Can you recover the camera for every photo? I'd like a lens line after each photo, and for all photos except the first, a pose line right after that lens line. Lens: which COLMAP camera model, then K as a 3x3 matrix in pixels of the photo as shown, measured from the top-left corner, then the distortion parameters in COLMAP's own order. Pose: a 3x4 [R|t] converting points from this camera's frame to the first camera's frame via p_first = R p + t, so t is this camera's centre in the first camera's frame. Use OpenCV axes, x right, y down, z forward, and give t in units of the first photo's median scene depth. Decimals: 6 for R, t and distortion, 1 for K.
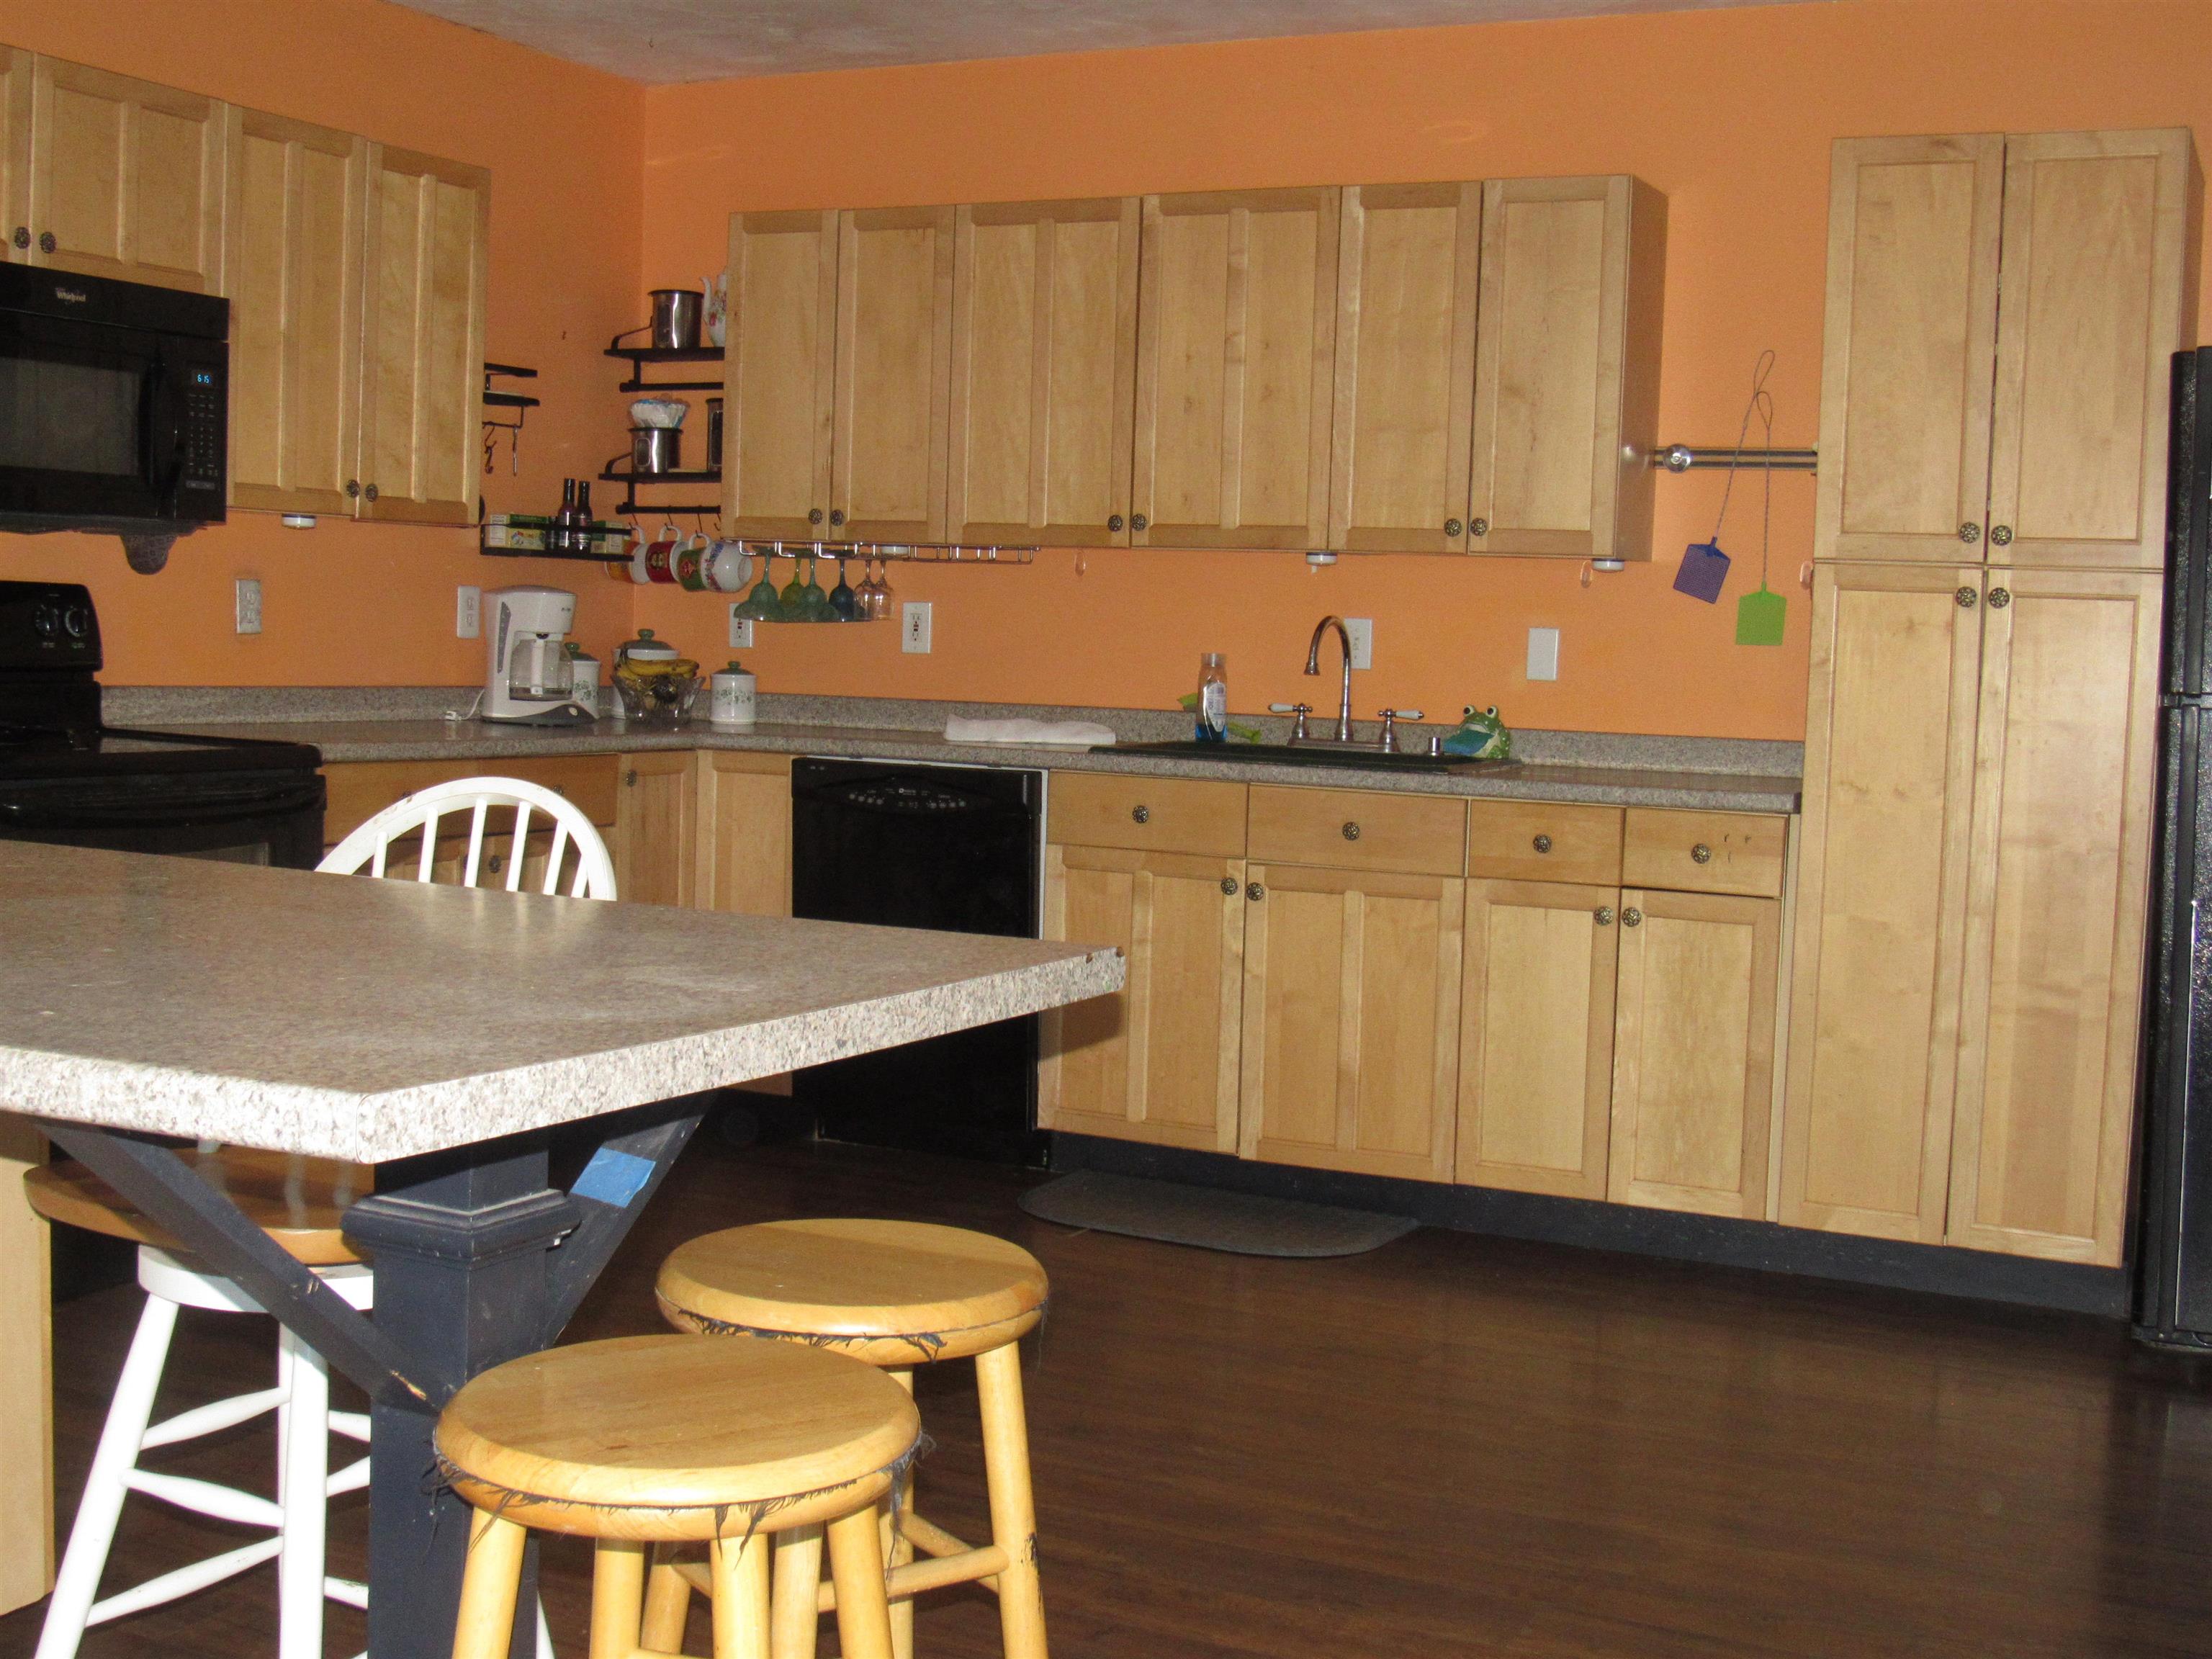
lens RADIAL K [[2644.2, 0, 1106.0], [0, 2644.2, 829.5], [0, 0, 1]] dist [-0.149029, 0.249991]
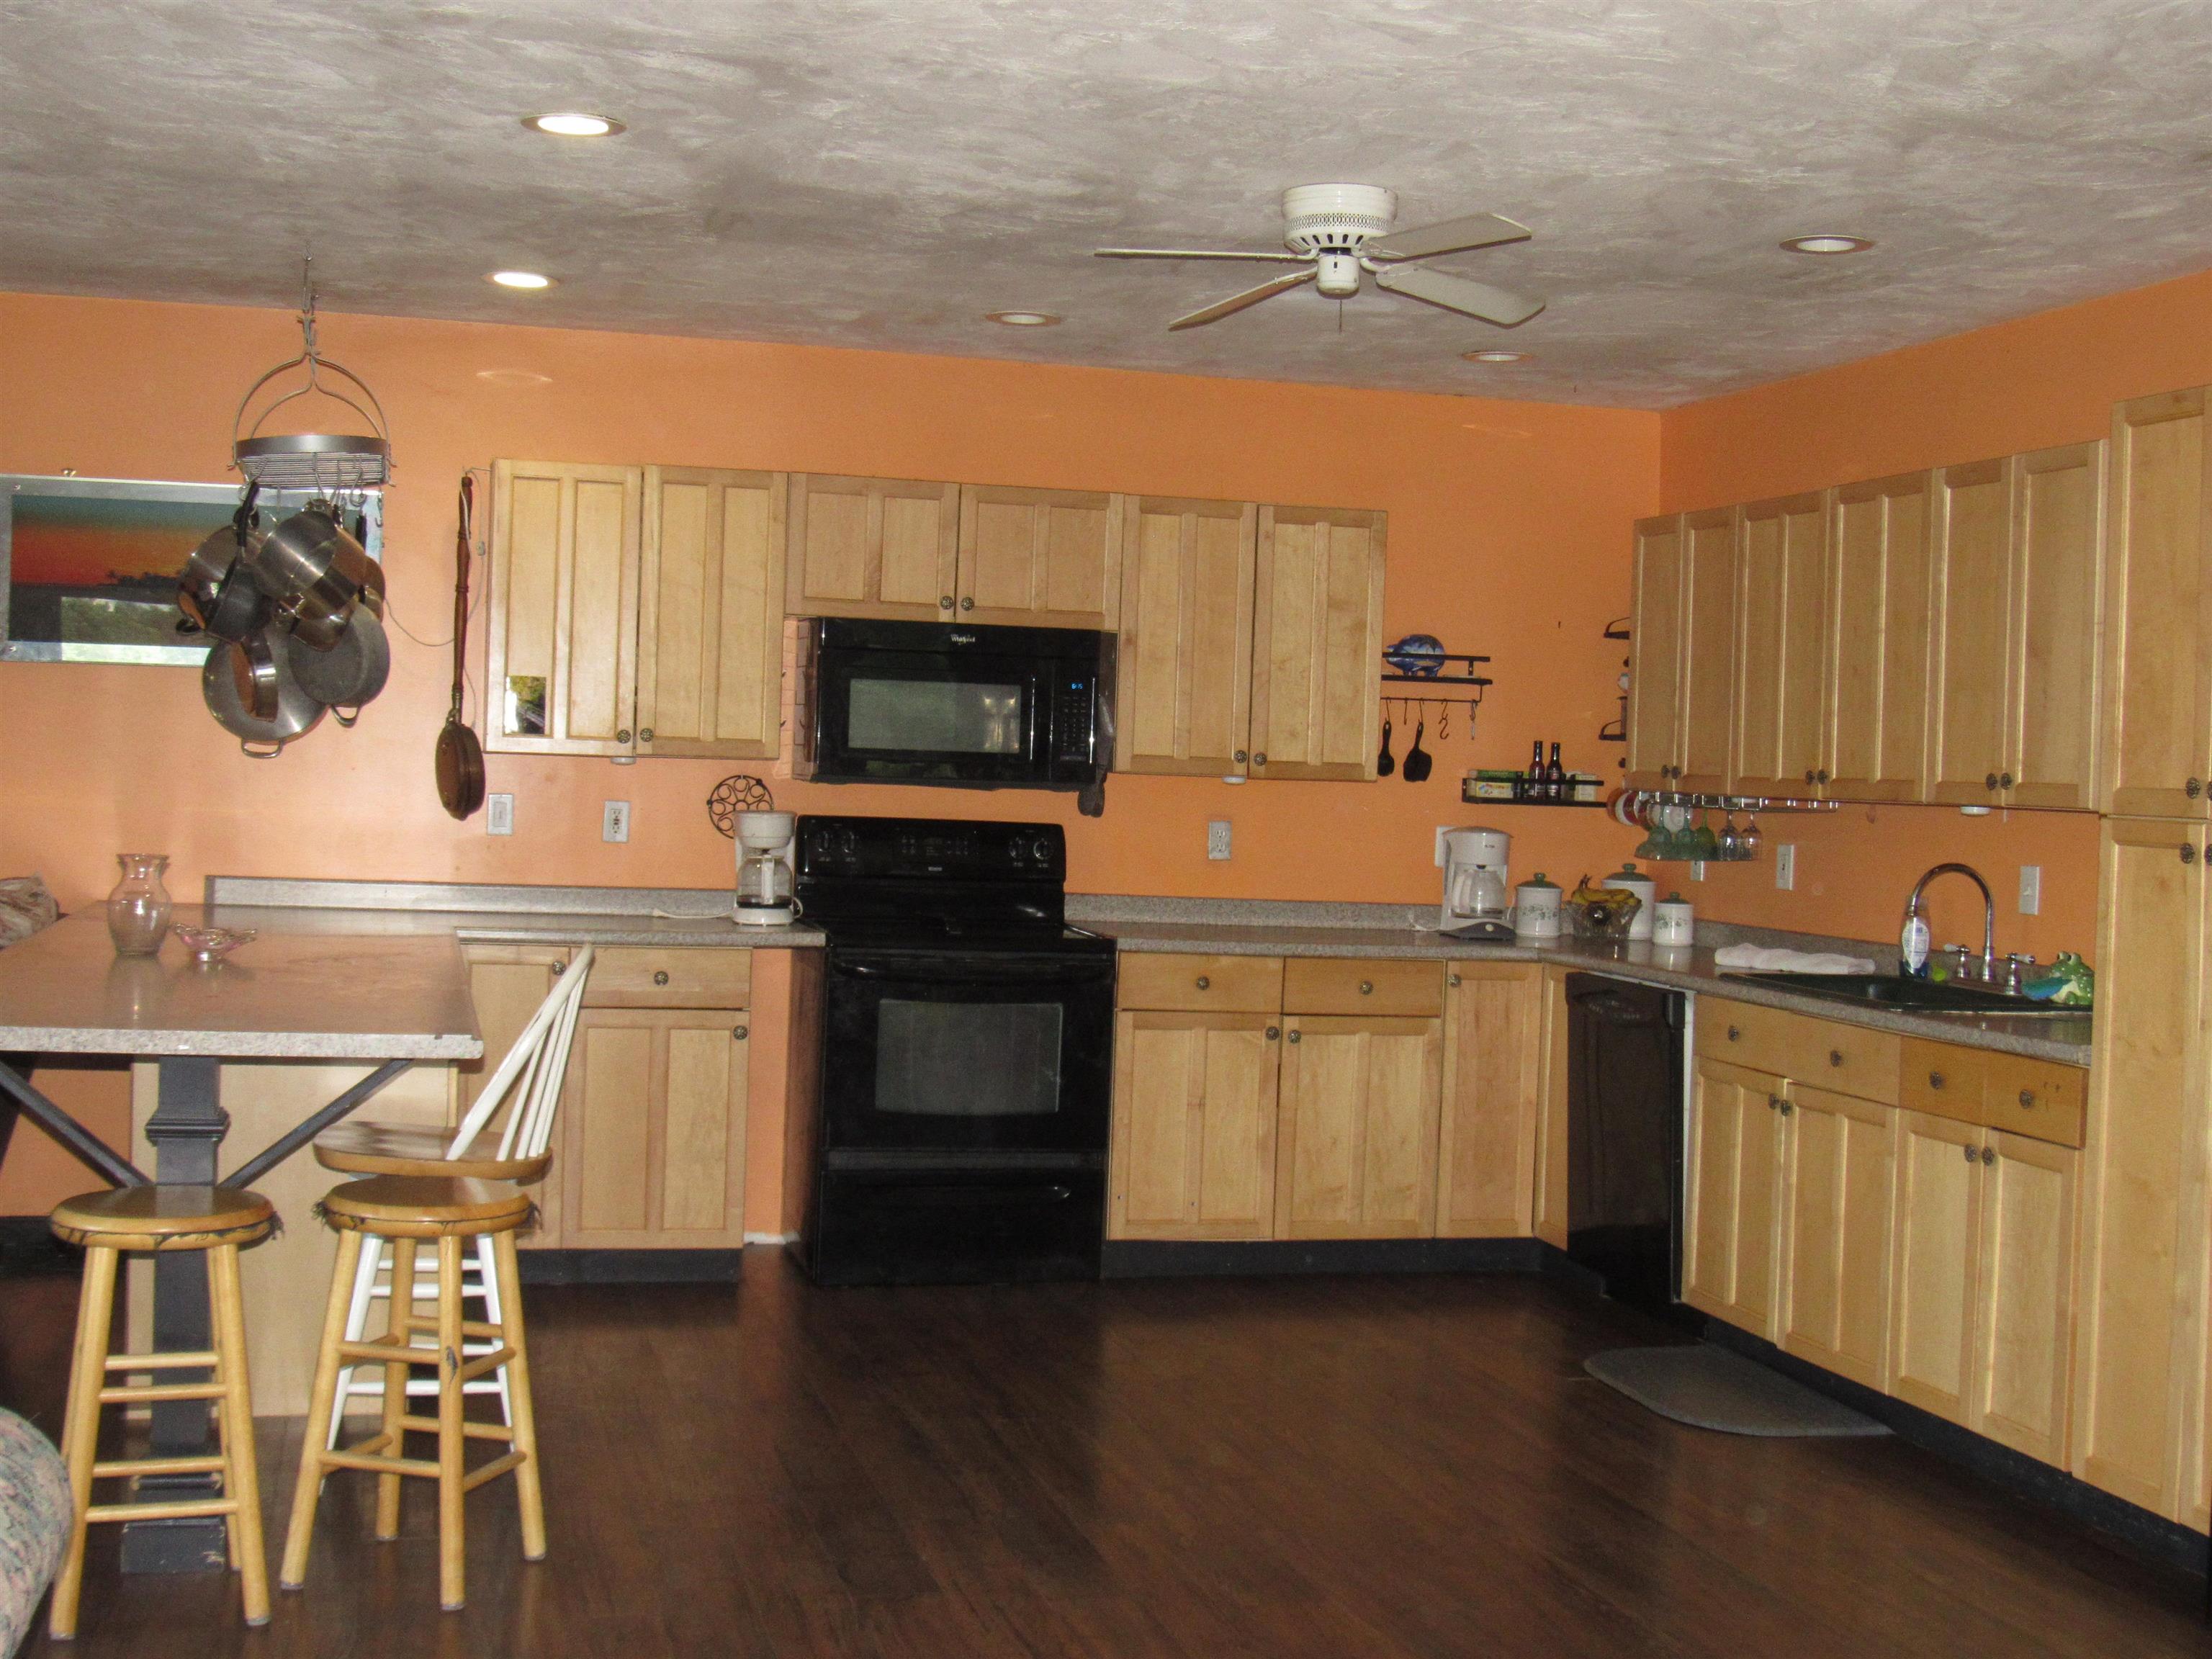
lens RADIAL K [[2644.2, 0, 1106.0], [0, 2644.2, 829.5], [0, 0, 1]] dist [-0.149029, 0.249991]
pose [[0.640200, 0.008909, -0.768157, 0.723878], [-0.073307, 0.996078, -0.049544, -0.017768], [0.764703, 0.088029, 0.638342, 0.060042]]
